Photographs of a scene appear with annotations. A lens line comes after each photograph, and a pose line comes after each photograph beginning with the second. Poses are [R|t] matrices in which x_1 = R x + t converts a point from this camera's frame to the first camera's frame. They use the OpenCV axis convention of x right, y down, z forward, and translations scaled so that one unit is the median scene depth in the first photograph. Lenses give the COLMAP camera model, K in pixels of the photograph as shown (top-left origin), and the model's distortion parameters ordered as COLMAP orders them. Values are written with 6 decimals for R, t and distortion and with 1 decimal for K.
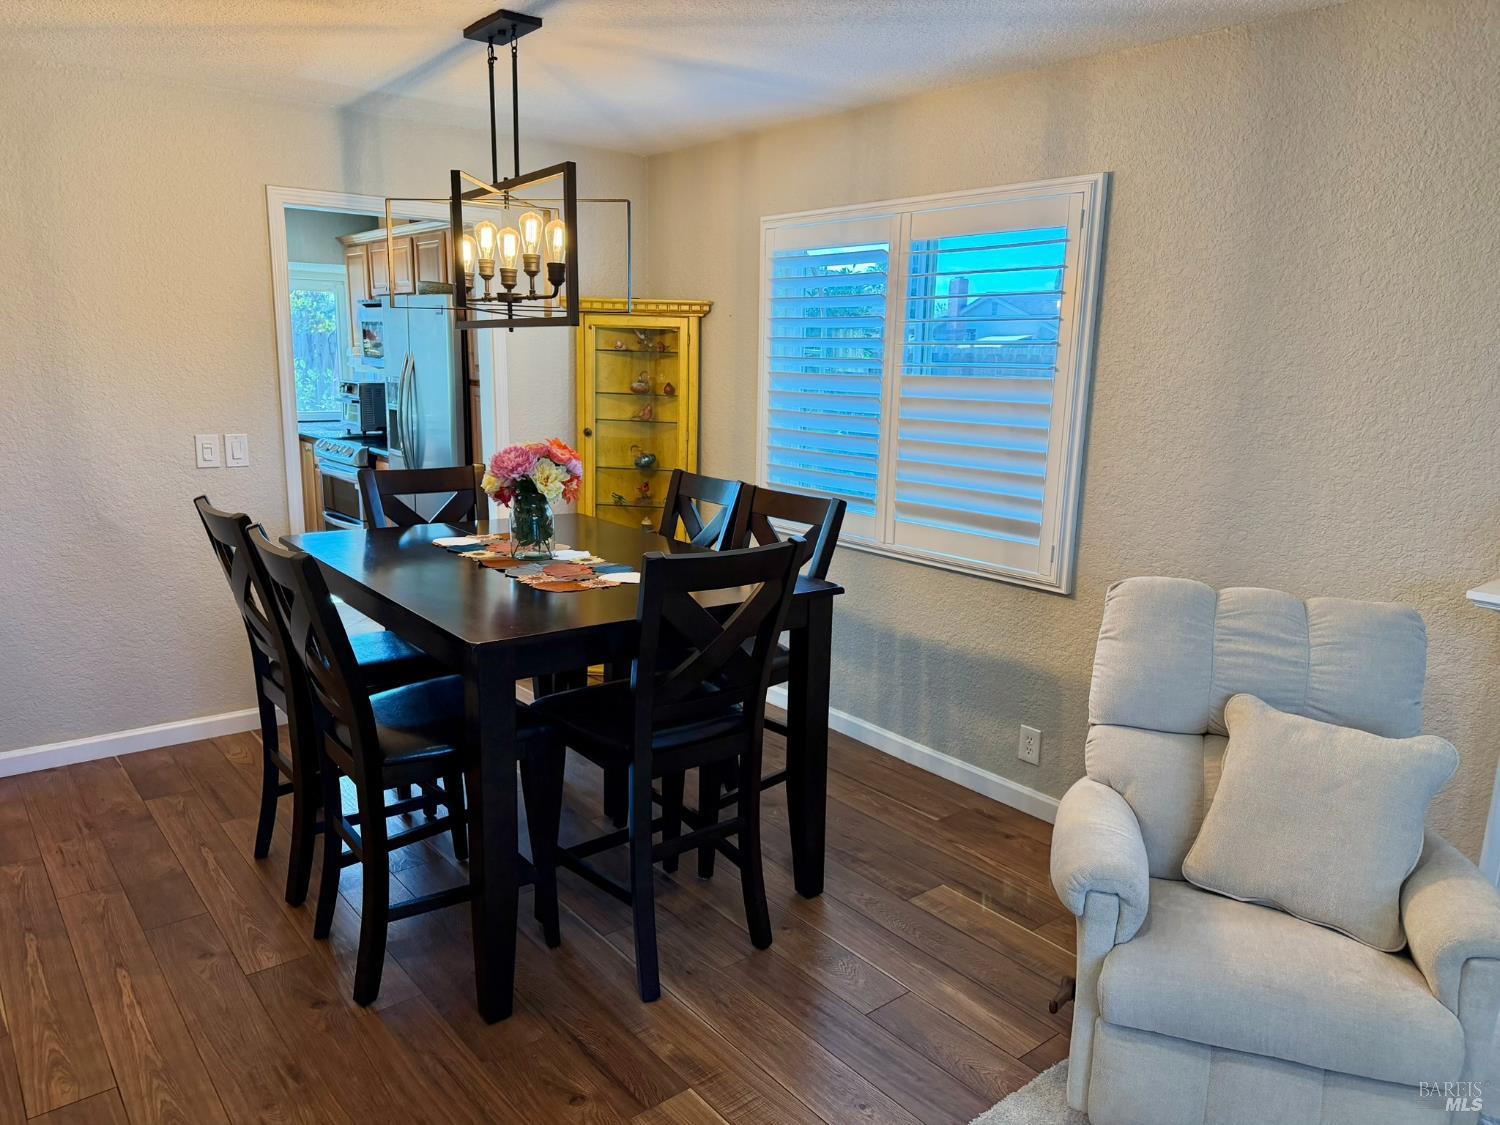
lens RADIAL K [[1045.8, 0, 747.8], [0, 1045.8, 557.1], [0, 0, 1]] dist [0.064730, -0.085142]
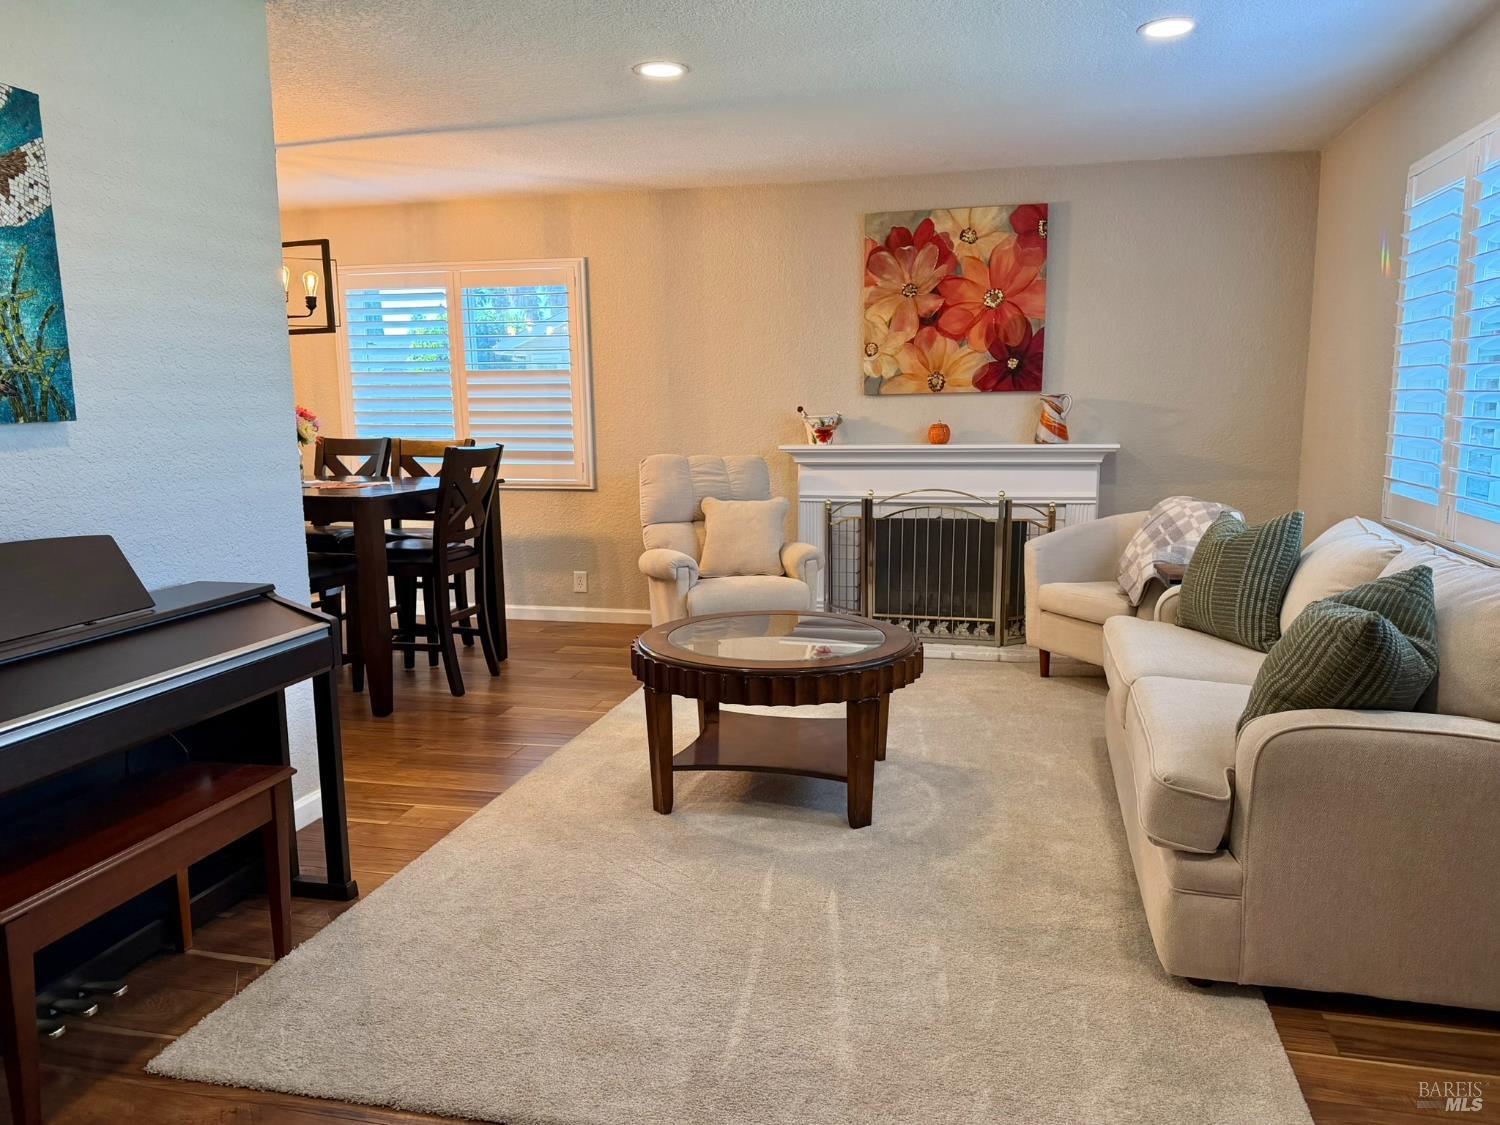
lens RADIAL K [[1045.8, 0, 737.3], [0, 1045.8, 574.4], [0, 0, 1]] dist [0.064730, -0.085142]
pose [[0.805854, -0.127229, 0.578284, -0.687975], [0.142283, 0.989635, 0.019455, 0.223094], [-0.574765, 0.066602, 0.815603, -0.737793]]
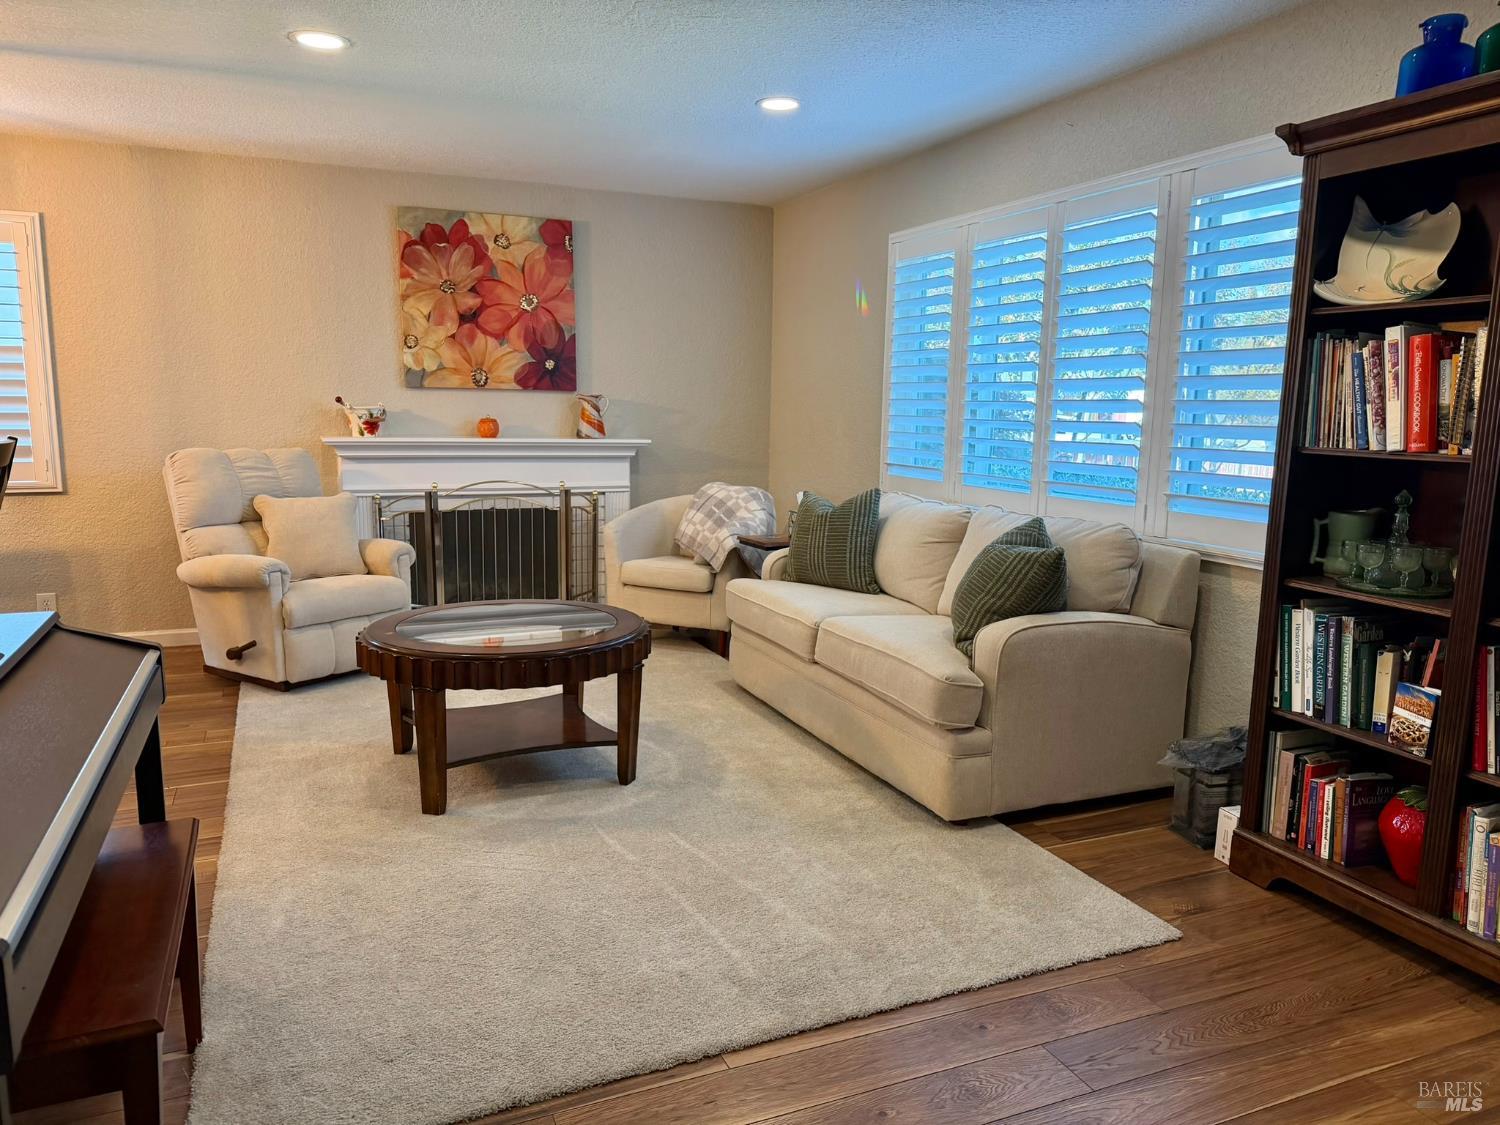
lens RADIAL K [[1045.8, 0, 737.5], [0, 1045.8, 558.8], [0, 0, 1]] dist [0.064730, -0.085142]
pose [[0.283522, -0.161963, 0.945189, -1.054124], [0.175130, 0.977804, 0.115019, 0.152714], [-0.942839, 0.132921, 0.305594, -0.414234]]
